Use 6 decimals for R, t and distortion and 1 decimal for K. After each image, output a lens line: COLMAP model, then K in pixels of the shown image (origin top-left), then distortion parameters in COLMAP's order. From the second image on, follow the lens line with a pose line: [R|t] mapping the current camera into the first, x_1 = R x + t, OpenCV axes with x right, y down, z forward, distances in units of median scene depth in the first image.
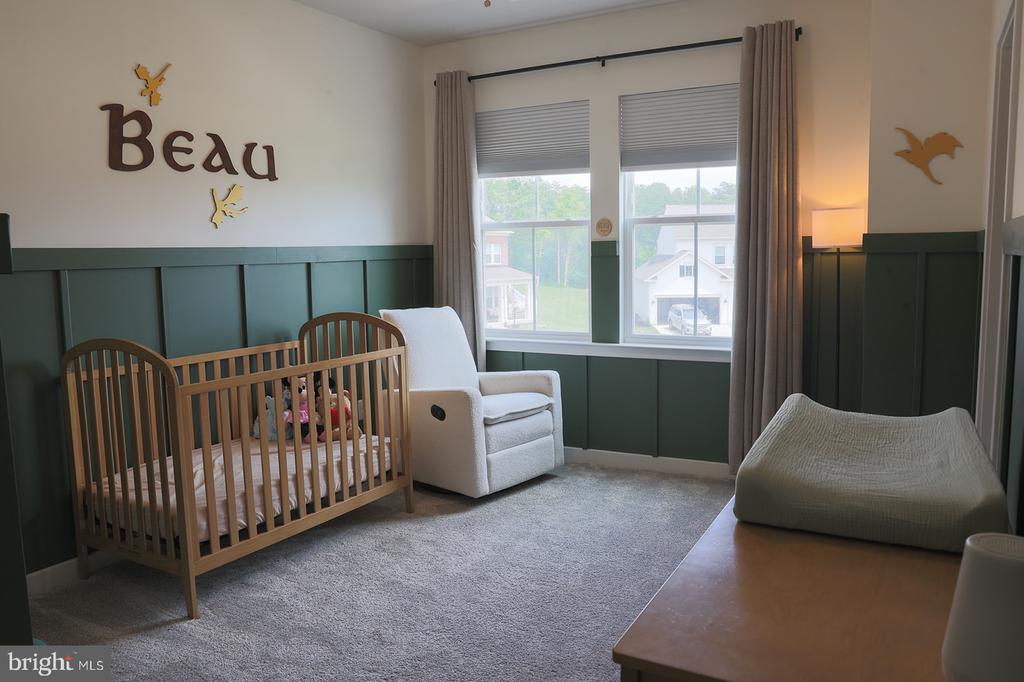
lens RADIAL K [[727.8, 0, 512.0], [0, 727.8, 341.0], [0, 0, 1]] dist [-0.041413, 0.005046]
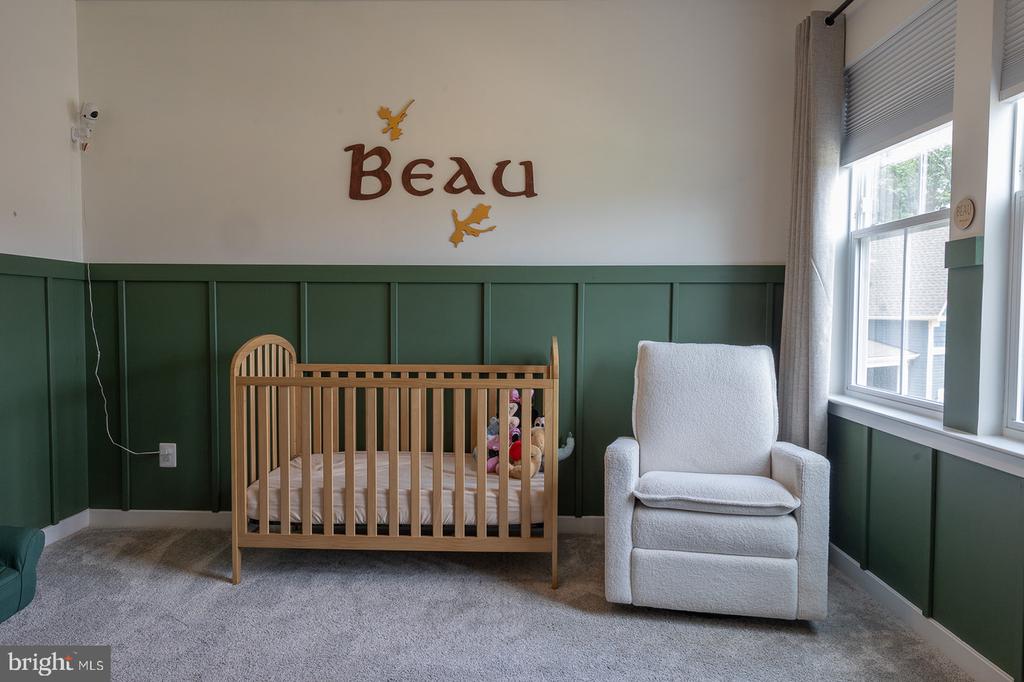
lens RADIAL K [[685.8, 0, 512.0], [0, 685.8, 341.0], [0, 0, 1]] dist [-0.001420, 0.004807]
pose [[0.500533, 0.062739, -0.863441, 0.509114], [-0.114326, 0.993426, 0.005909, -0.036297], [0.858135, 0.095756, 0.504415, 0.590826]]
